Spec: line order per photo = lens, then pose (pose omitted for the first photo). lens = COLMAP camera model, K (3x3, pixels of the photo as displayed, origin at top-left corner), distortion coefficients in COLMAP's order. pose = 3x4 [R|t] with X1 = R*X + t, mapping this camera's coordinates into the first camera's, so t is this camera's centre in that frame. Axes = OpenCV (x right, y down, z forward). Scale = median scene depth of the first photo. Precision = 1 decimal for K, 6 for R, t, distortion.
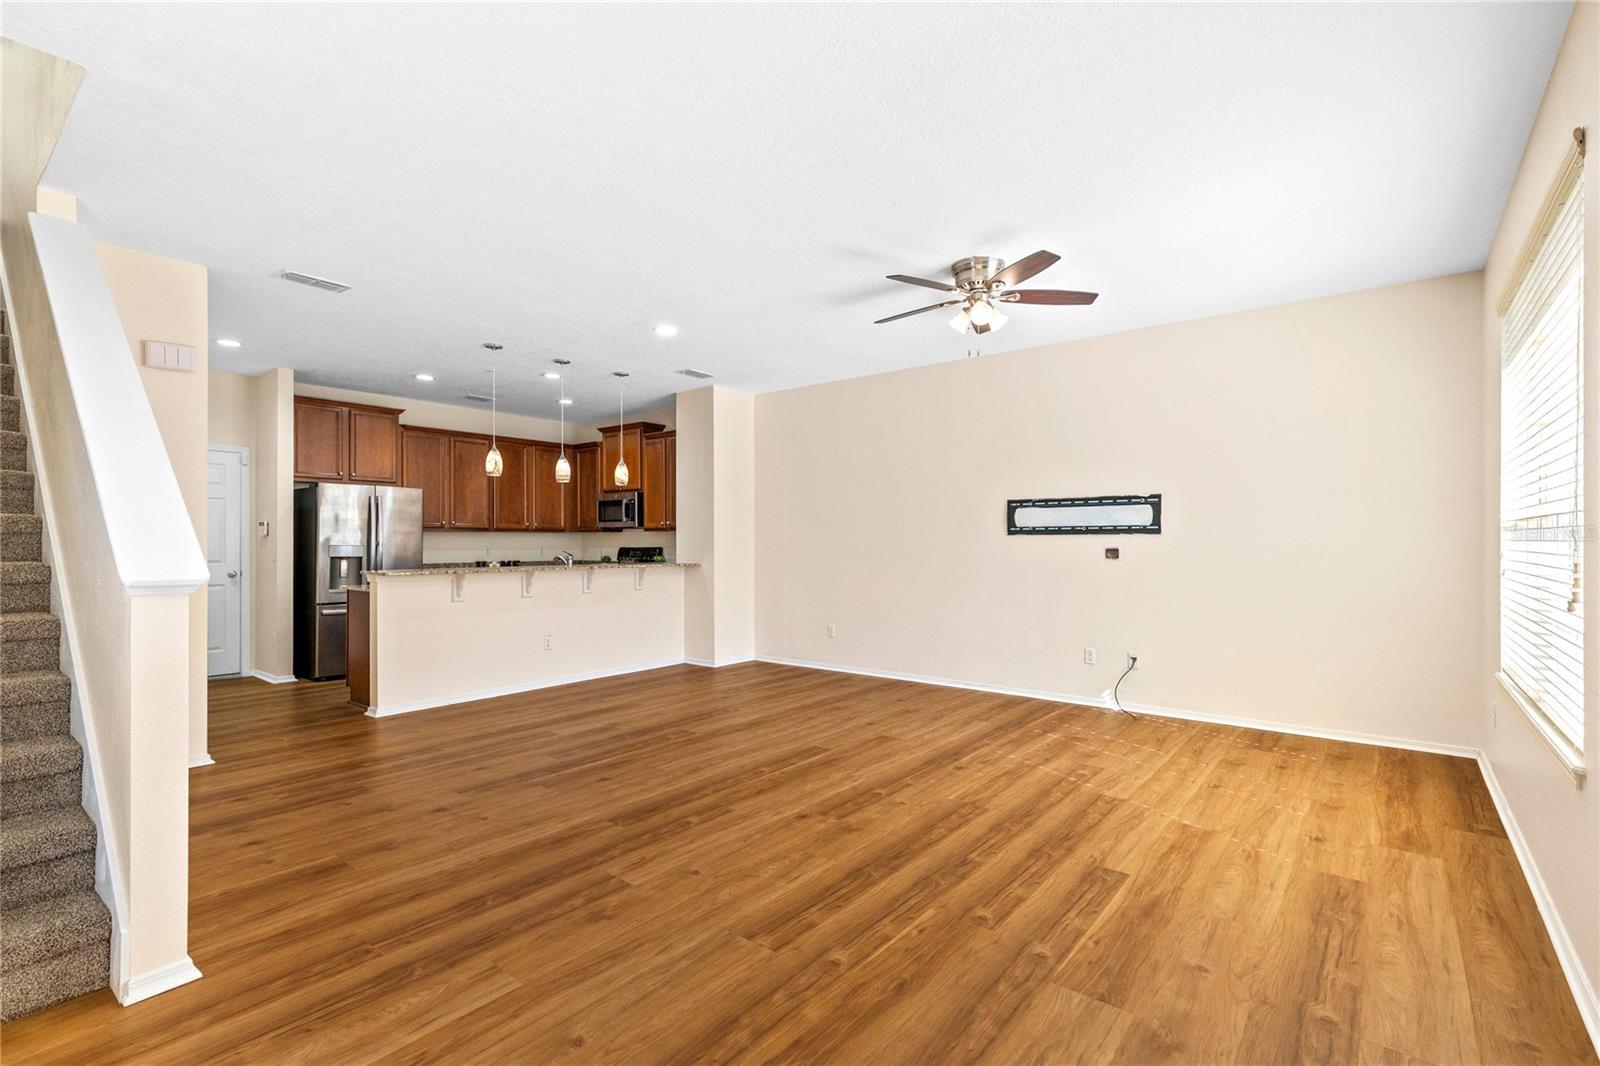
lens RADIAL K [[722.5, 0, 797.0], [0, 722.5, 543.6], [0, 0, 1]] dist [0.007058, -0.000034]
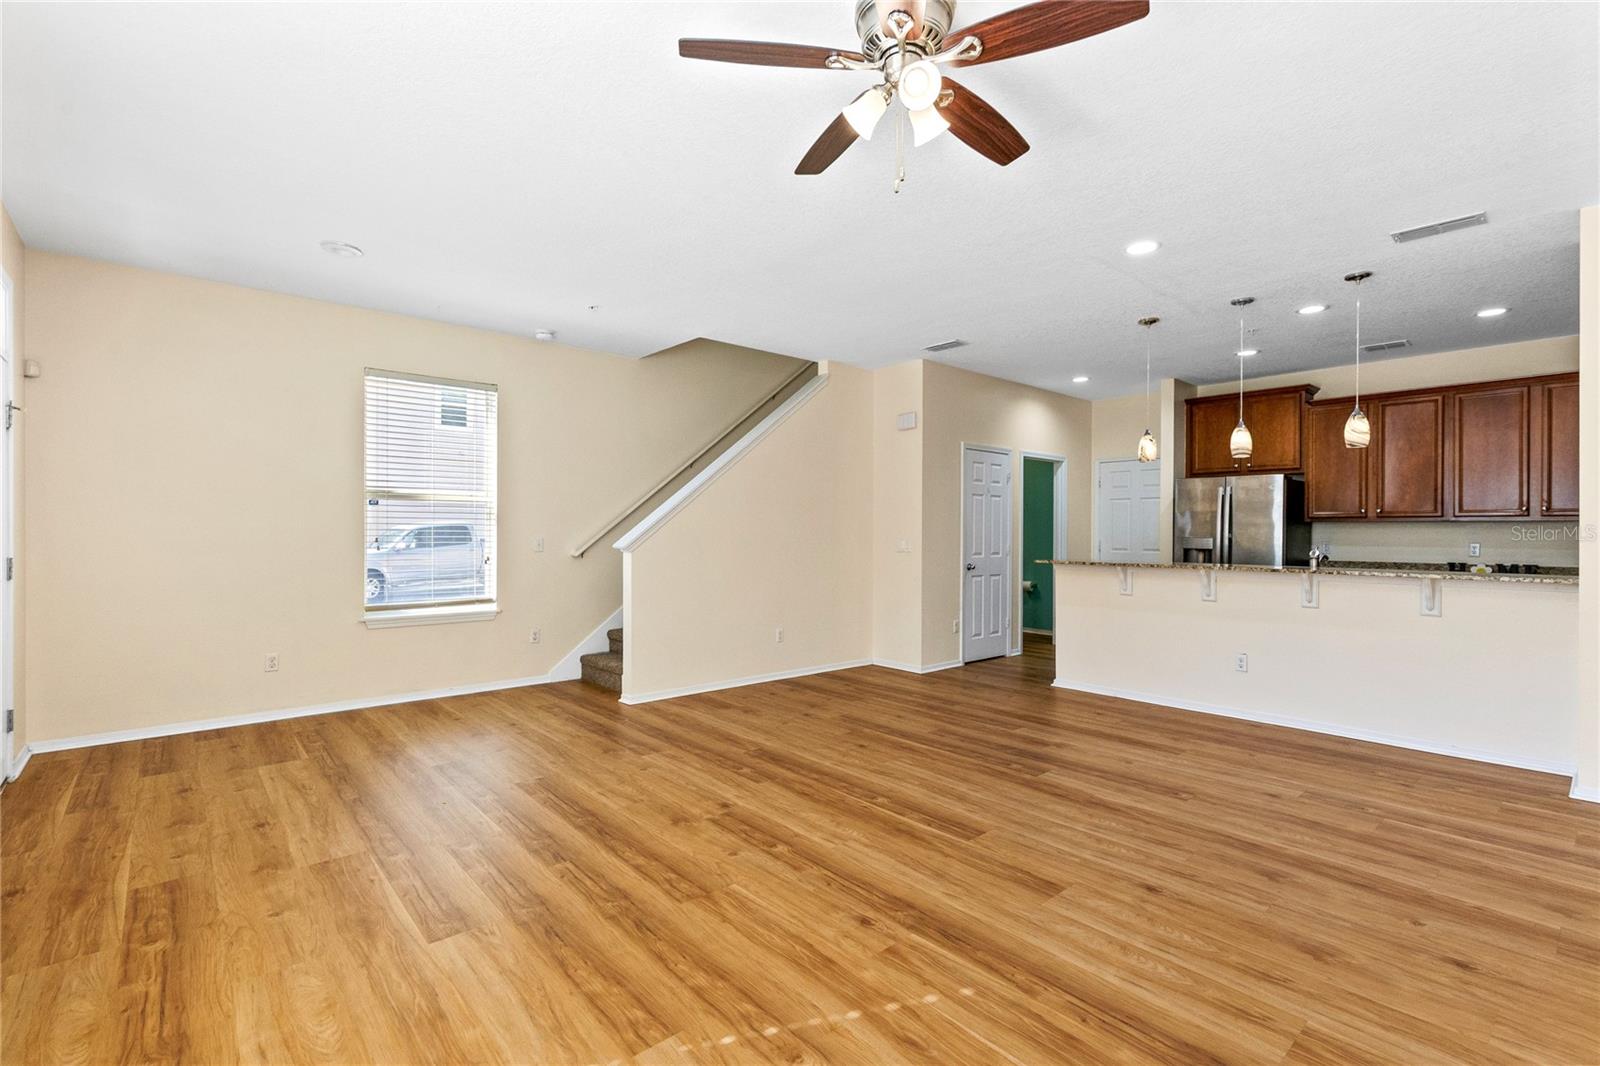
lens RADIAL K [[722.5, 0, 809.3], [0, 722.5, 540.3], [0, 0, 1]] dist [0.007058, -0.000034]
pose [[-0.159347, 0.009447, -0.987177, 0.556421], [-0.006847, 0.999920, 0.010674, -0.001333], [0.987199, 0.008460, -0.159269, 0.724283]]
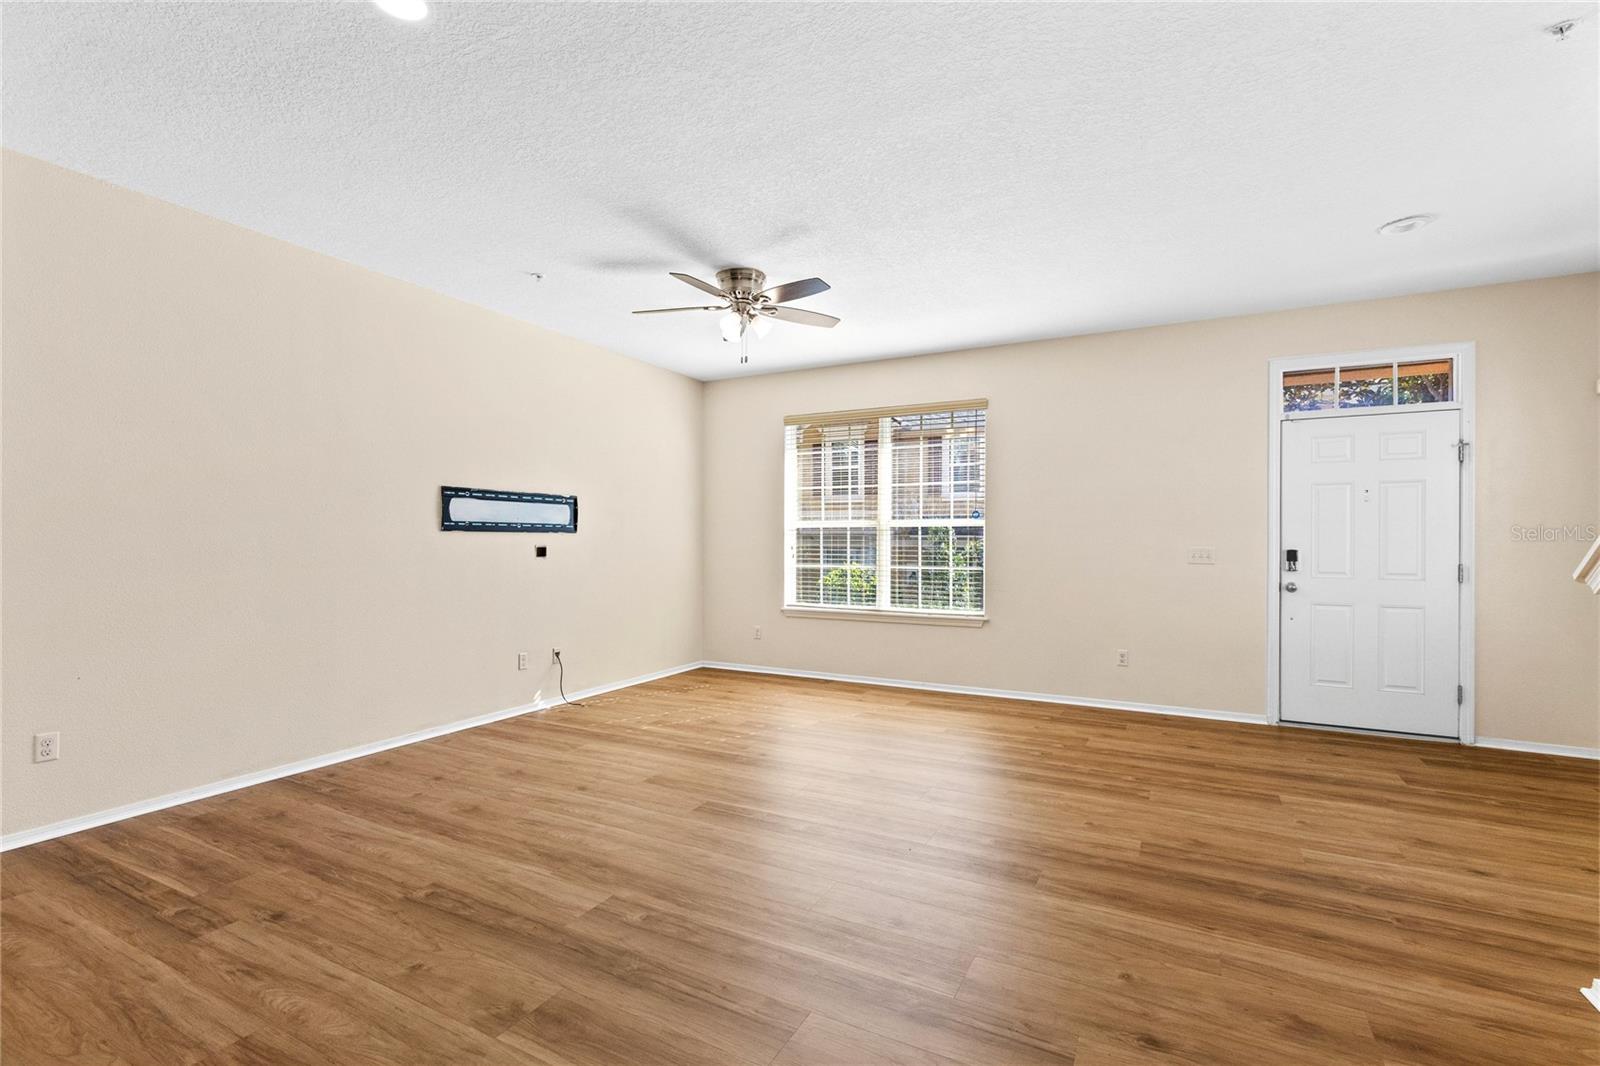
lens RADIAL K [[722.5, 0, 802.3], [0, 722.5, 544.1], [0, 0, 1]] dist [0.007058, -0.000034]
pose [[-0.190723, -0.003170, 0.981639, -0.566753], [0.000183, 0.999995, 0.003264, -0.000131], [-0.981644, 0.000802, -0.190721, 0.793854]]
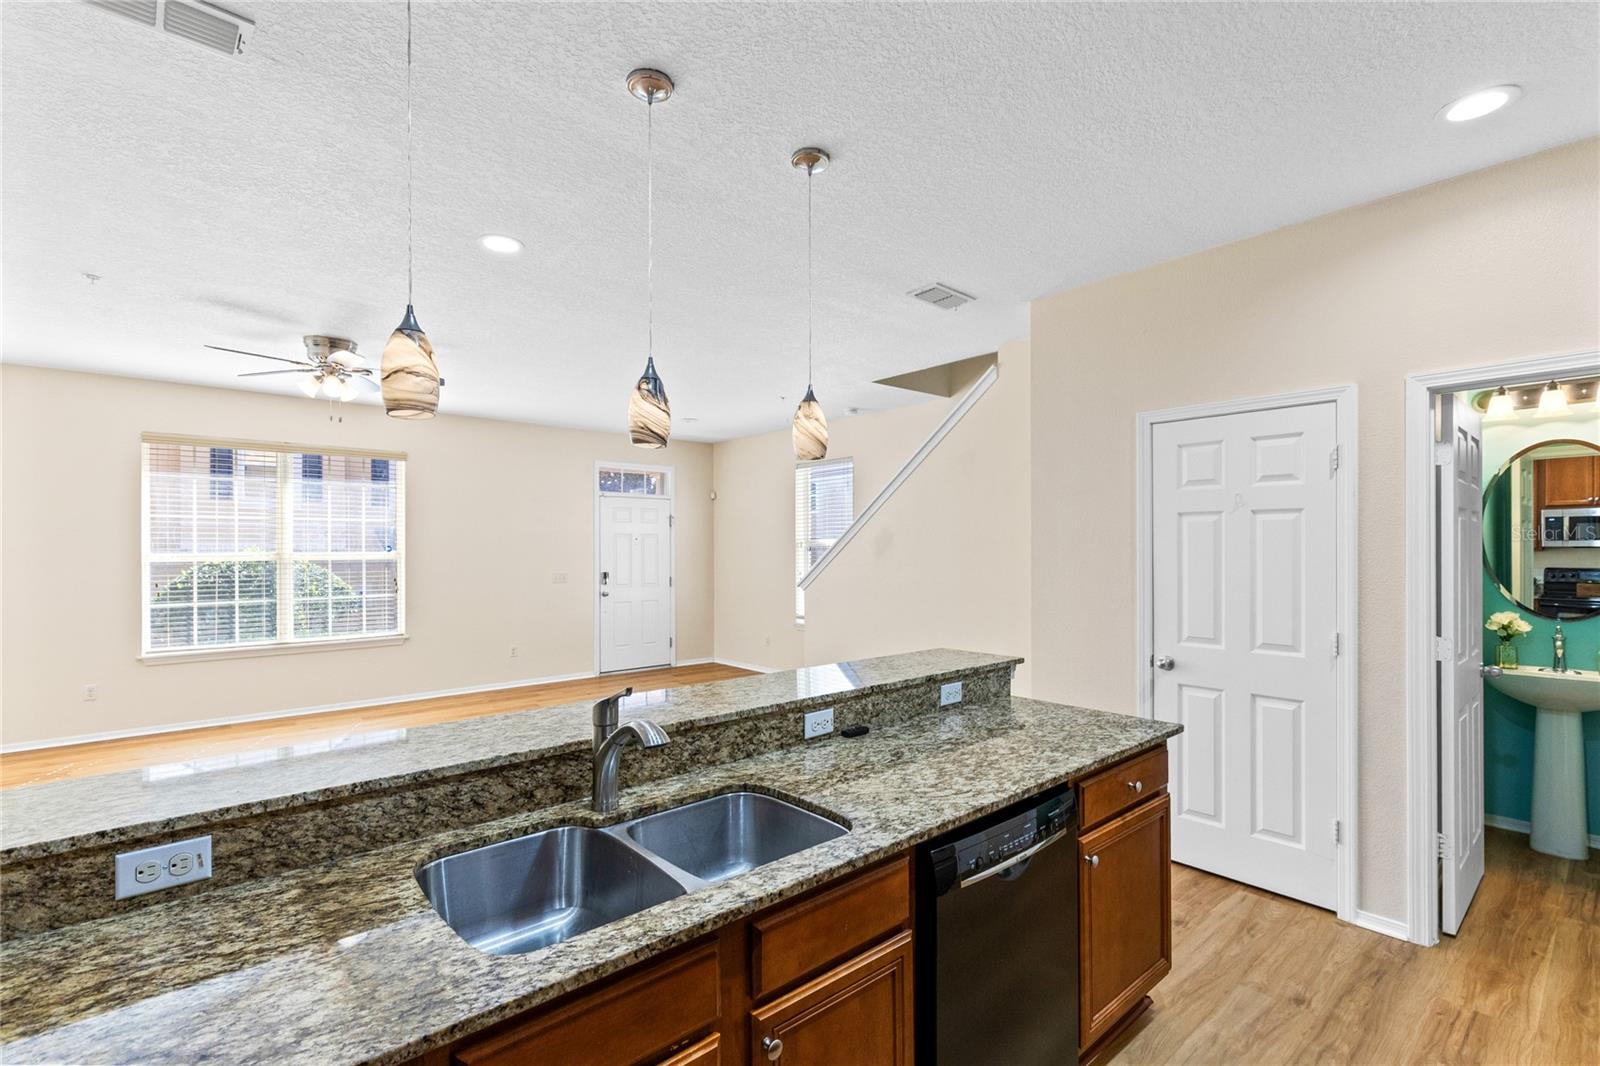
lens RADIAL K [[722.5, 0, 812.0], [0, 722.5, 541.4], [0, 0, 1]] dist [0.007058, -0.000034]
pose [[-0.985973, 0.003054, 0.166876, -0.495229], [0.002052, 0.999979, -0.006179, -0.042679], [-0.166891, -0.005750, -0.985959, 1.430361]]
